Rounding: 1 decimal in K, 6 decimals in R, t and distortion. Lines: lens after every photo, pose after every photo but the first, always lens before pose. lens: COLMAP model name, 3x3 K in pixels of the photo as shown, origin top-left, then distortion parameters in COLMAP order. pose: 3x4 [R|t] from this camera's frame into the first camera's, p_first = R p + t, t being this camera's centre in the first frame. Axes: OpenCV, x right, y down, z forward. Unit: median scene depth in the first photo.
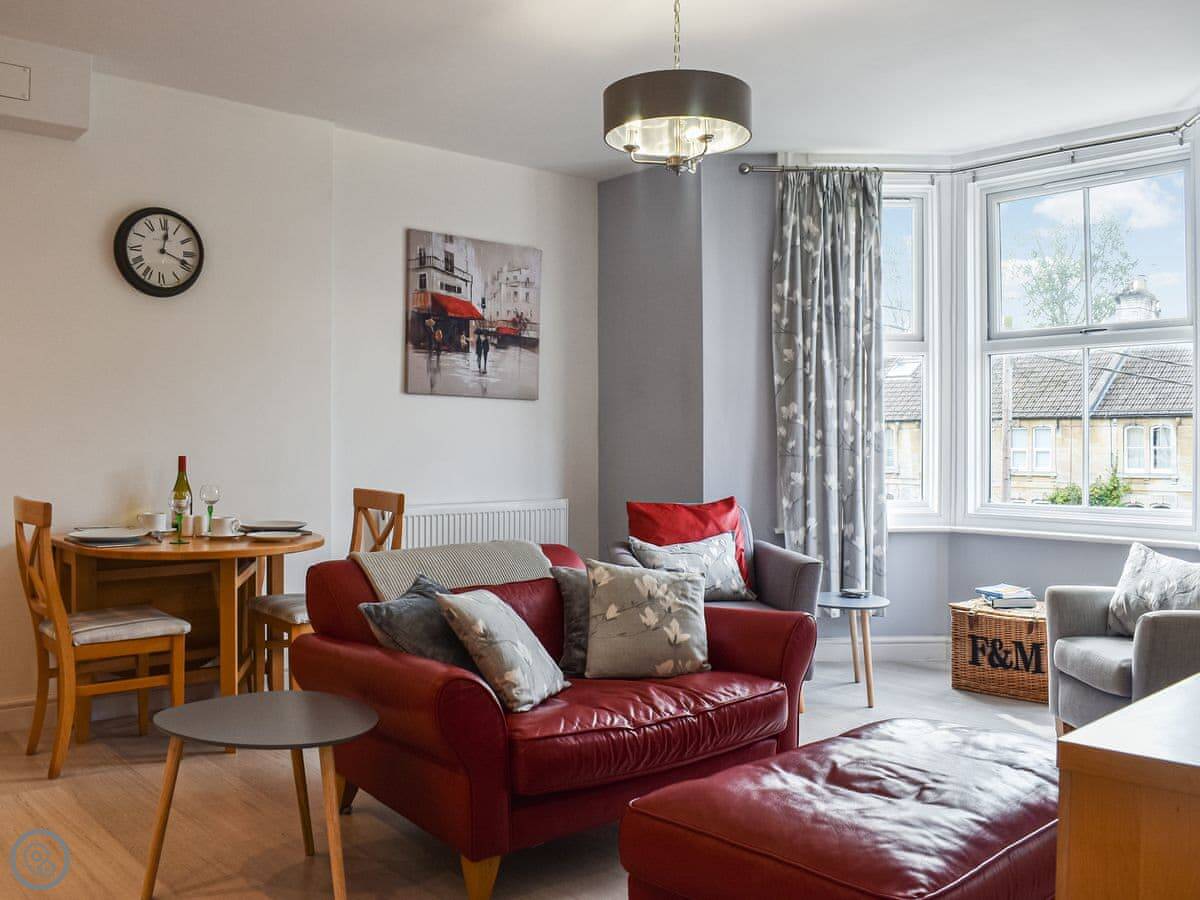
lens RADIAL K [[1073.6, 0, 604.7], [0, 1073.6, 439.8], [0, 0, 1]] dist [-0.085585, -0.002677]
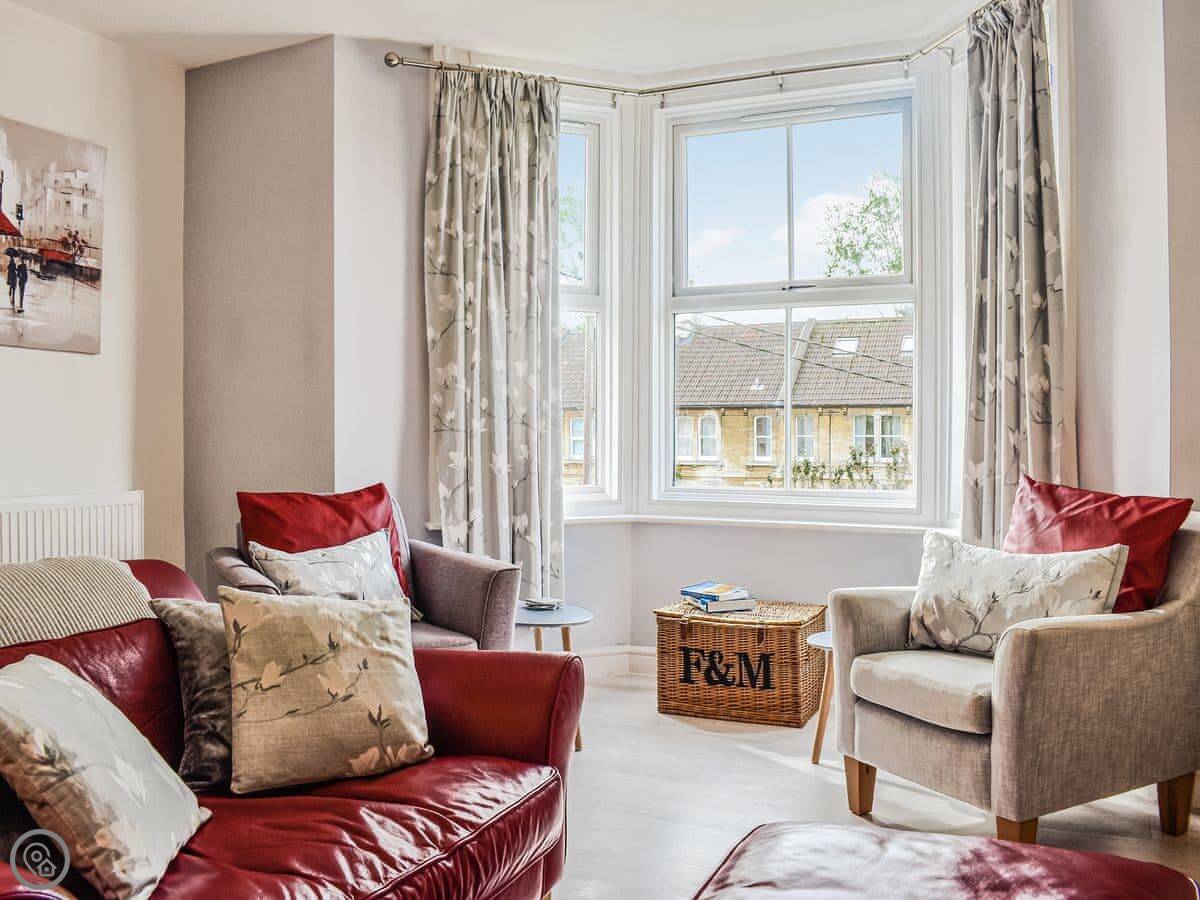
lens RADIAL K [[1073.6, 0, 599.2], [0, 1073.6, 454.2], [0, 0, 1]] dist [-0.085585, -0.002677]
pose [[0.919720, -0.005761, 0.392534, -0.033619], [-0.003084, 0.999755, 0.021898, 0.014720], [-0.392564, -0.021351, 0.919477, 0.232859]]
